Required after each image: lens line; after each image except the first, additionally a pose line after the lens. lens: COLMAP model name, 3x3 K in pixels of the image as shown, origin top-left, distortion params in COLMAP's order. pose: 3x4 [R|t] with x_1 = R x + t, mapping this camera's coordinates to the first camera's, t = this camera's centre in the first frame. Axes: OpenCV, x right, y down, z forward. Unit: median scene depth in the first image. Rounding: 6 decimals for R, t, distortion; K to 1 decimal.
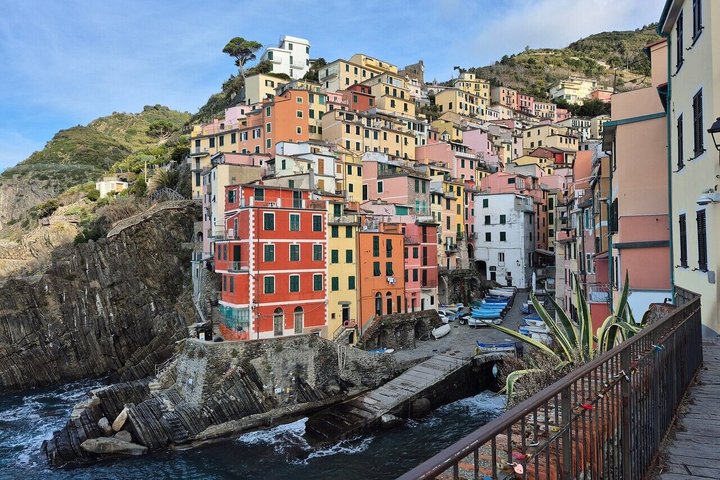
lens RADIAL K [[926.6, 0, 360.0], [0, 926.6, 240.0], [0, 0, 1]] dist [0.192350, -0.774759]
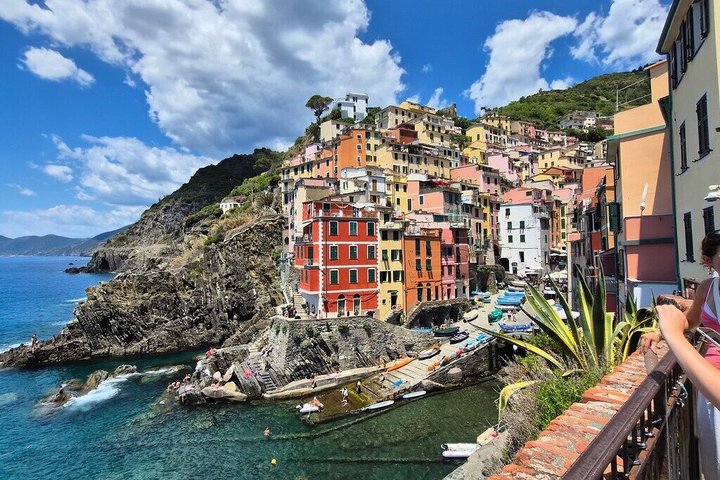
lens RADIAL K [[470.5, 0, 359.3], [0, 470.5, 244.1], [0, 0, 1]] dist [-0.042169, 0.001967]
pose [[0.975626, -0.008678, -0.219270, 0.080097], [0.004106, 0.999765, -0.021299, 0.016202], [0.219404, 0.019879, 0.975432, 0.353403]]
